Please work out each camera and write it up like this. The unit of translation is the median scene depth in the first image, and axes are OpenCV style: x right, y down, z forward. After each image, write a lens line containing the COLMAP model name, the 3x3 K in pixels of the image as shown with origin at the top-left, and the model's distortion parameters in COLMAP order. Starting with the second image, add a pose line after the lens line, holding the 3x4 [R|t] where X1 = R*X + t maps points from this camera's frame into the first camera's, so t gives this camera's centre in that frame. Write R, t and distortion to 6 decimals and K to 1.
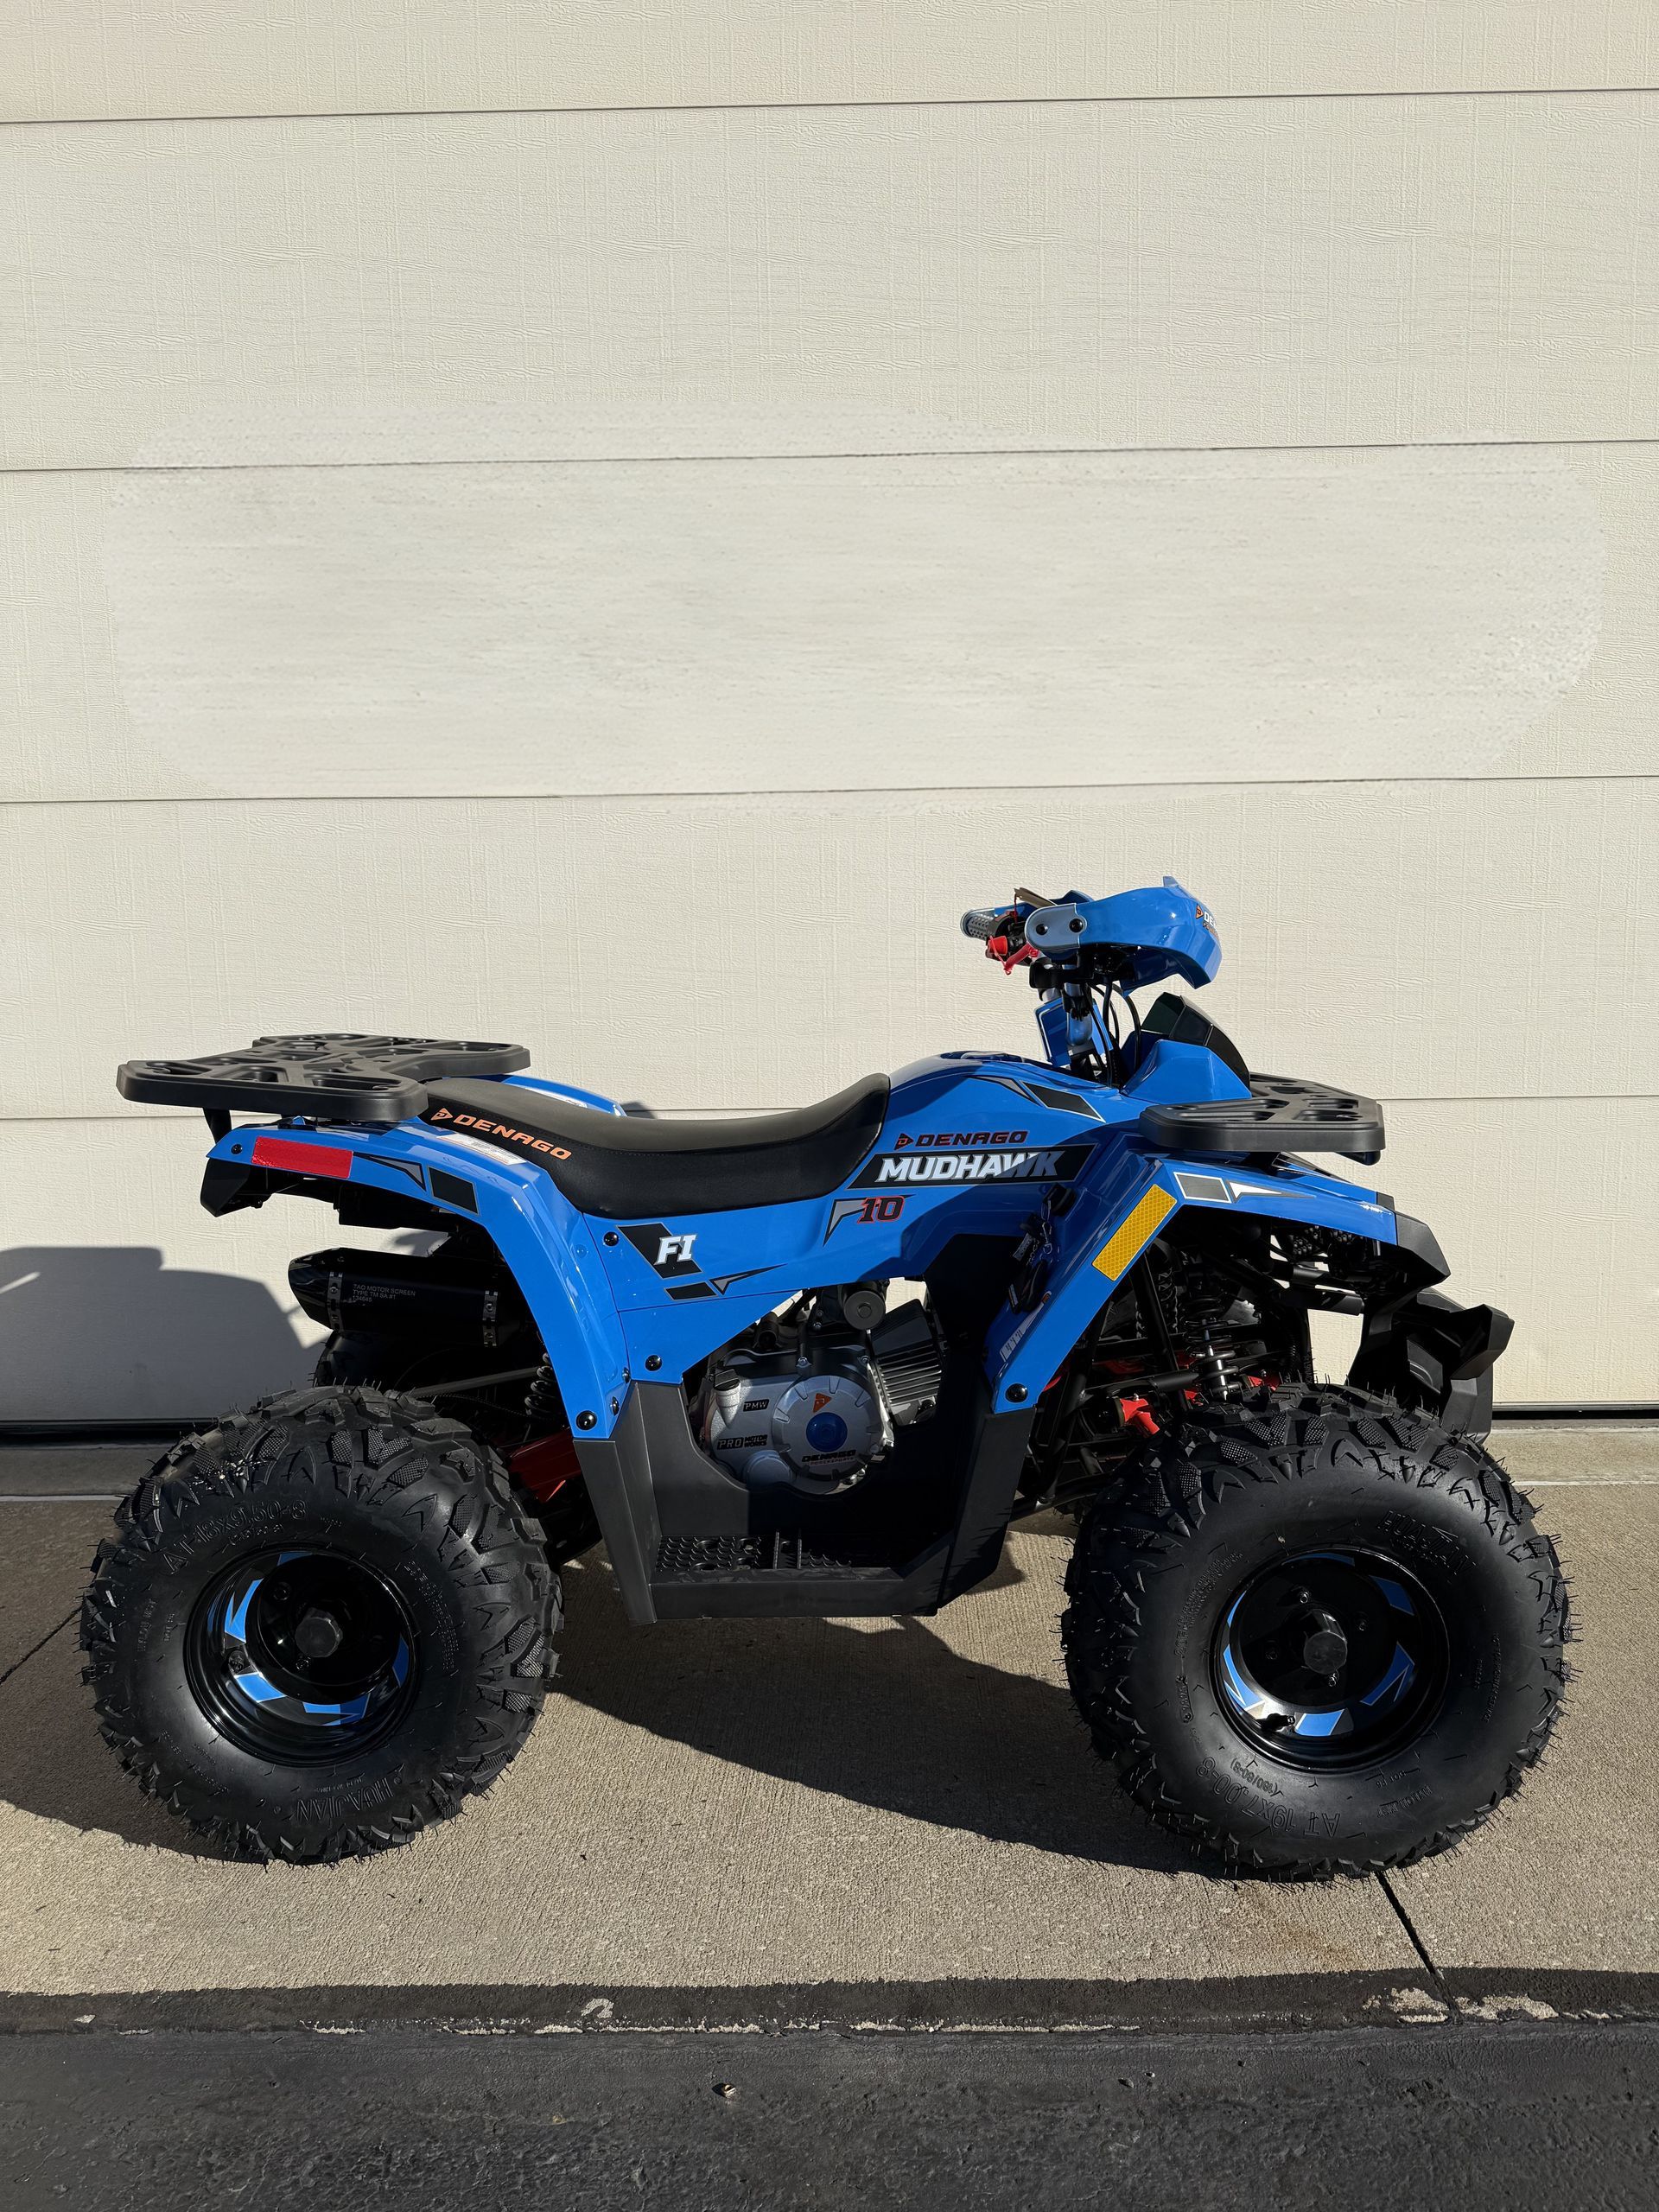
lens RADIAL K [[1581.5, 0, 835.0], [0, 1581.5, 1108.4], [0, 0, 1]] dist [-0.002410, -0.003333]
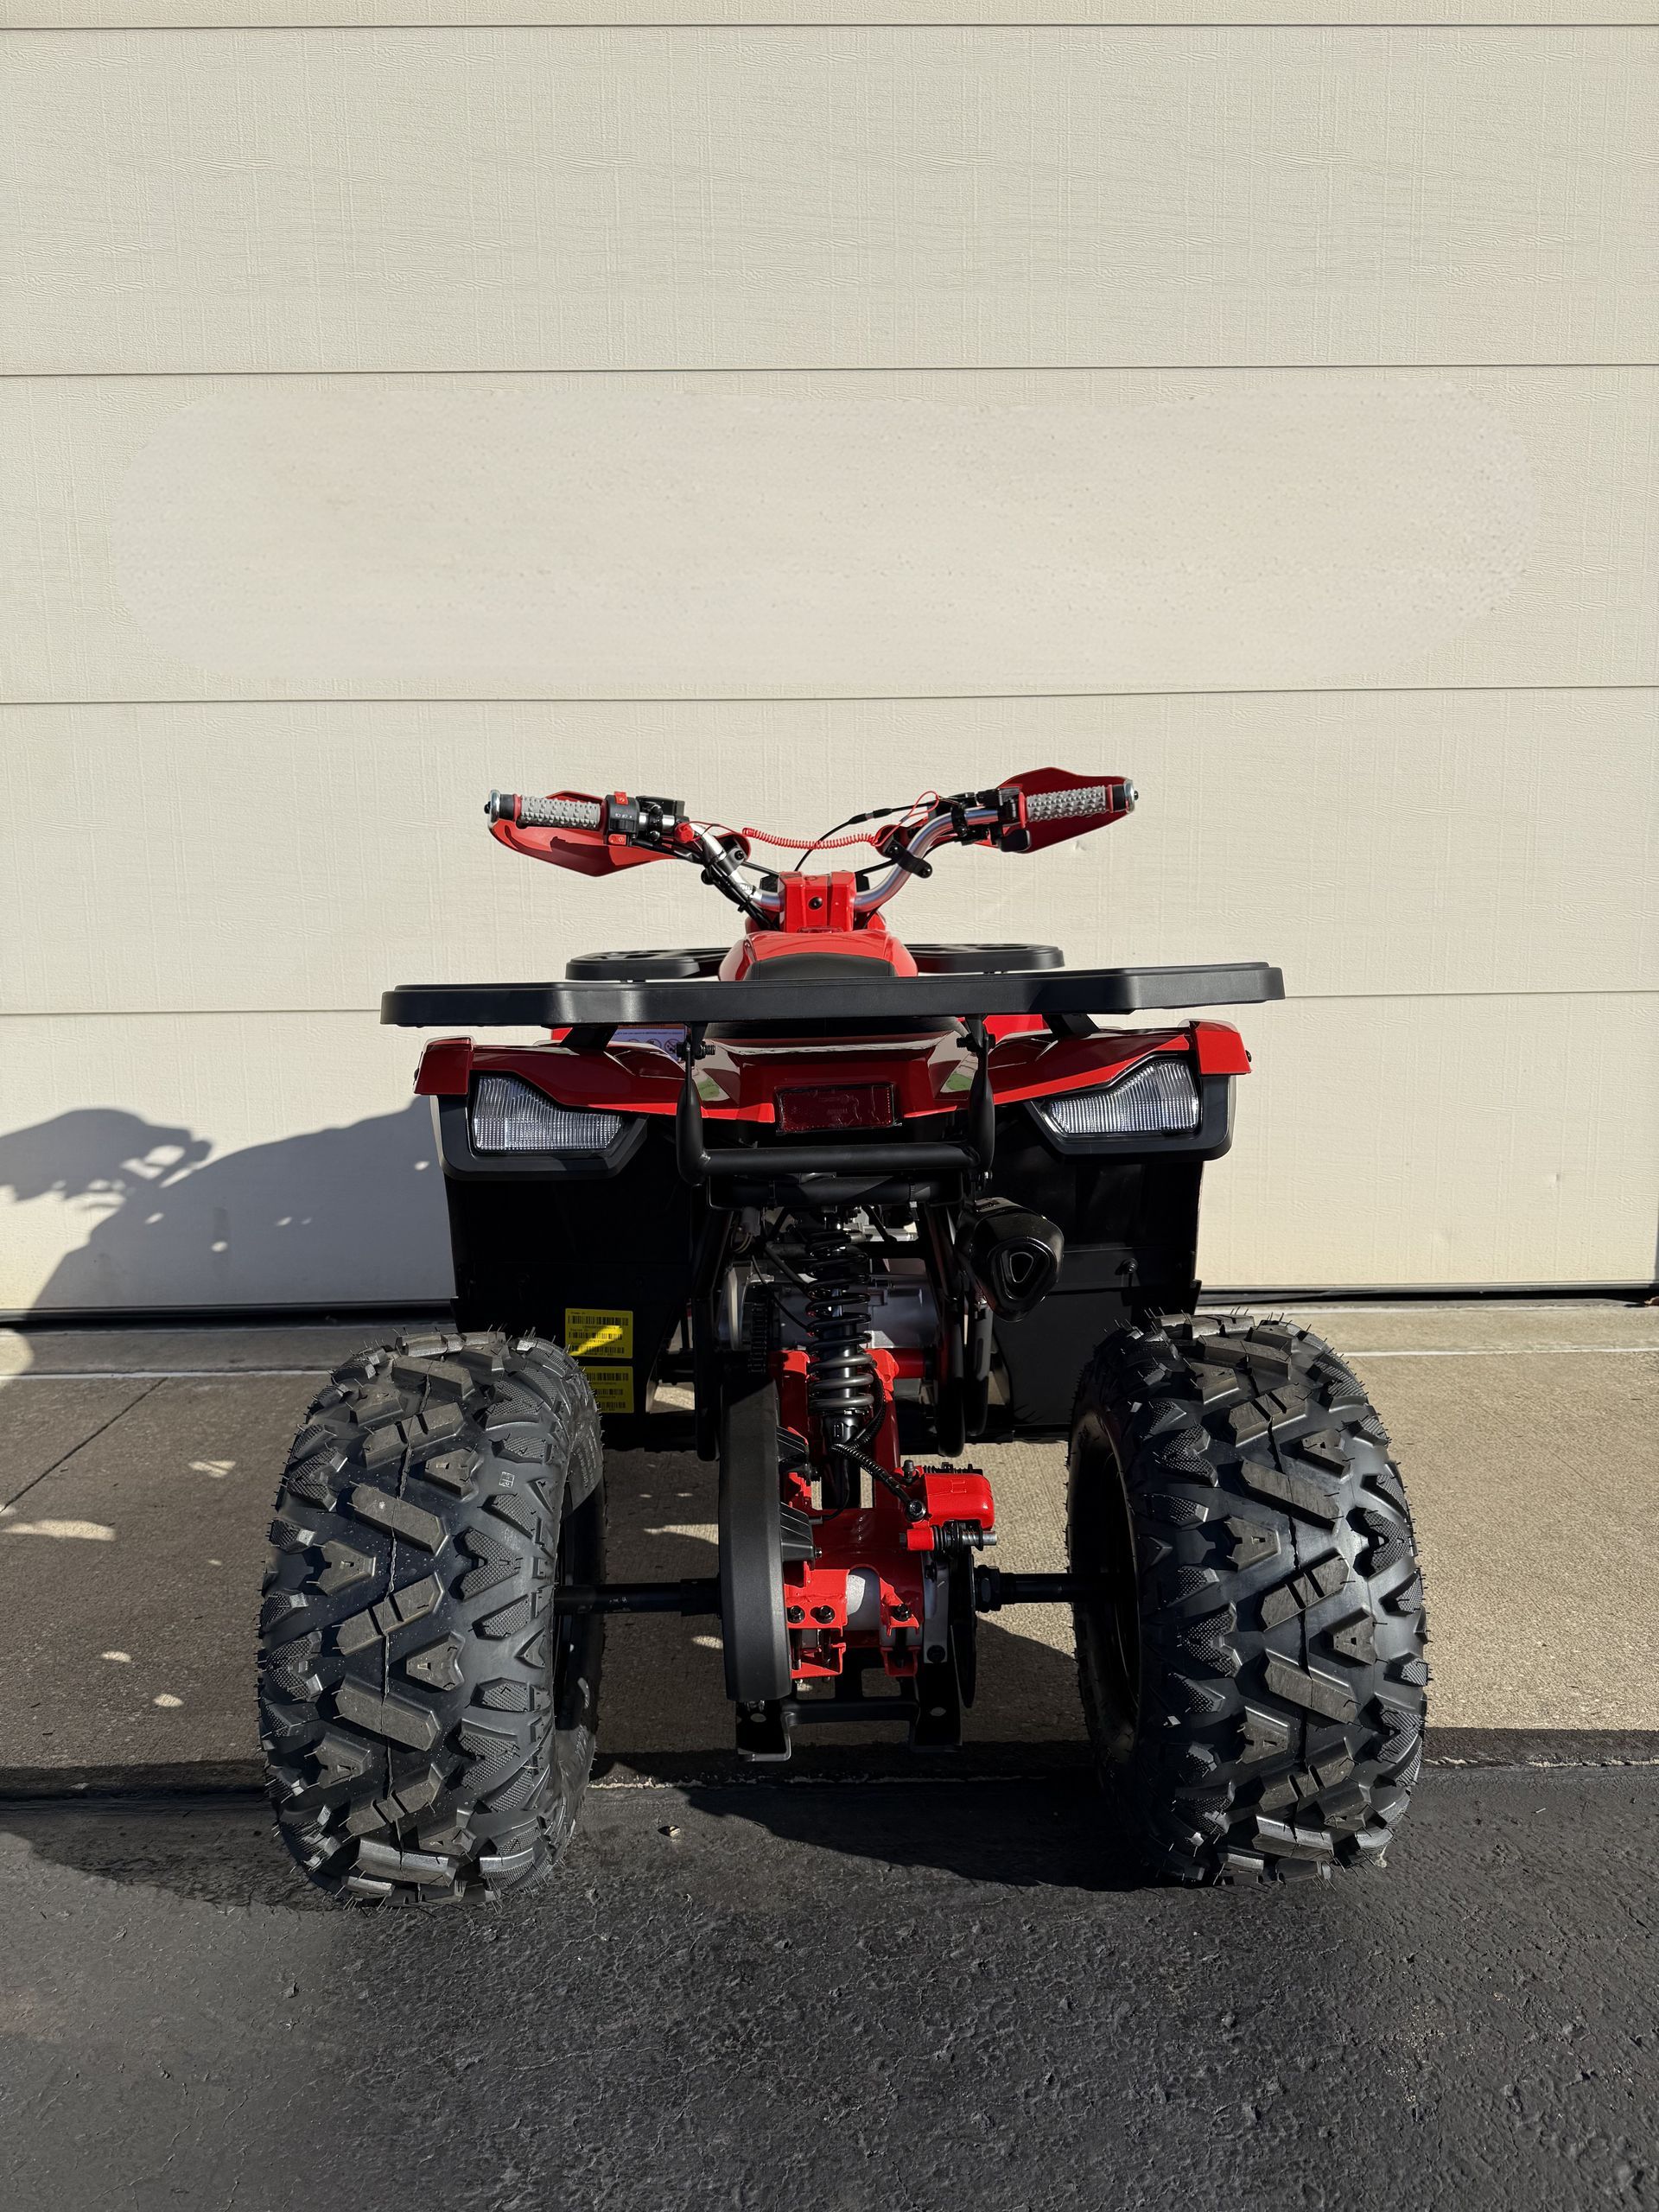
lens RADIAL K [[1581.5, 0, 834.0], [0, 1581.5, 1109.2], [0, 0, 1]] dist [-0.002410, -0.003333]
pose [[0.999554, -0.001694, 0.029803, 0.012235], [0.000960, 0.999697, 0.024613, 0.086339], [-0.029836, -0.024573, 0.999253, -0.090310]]
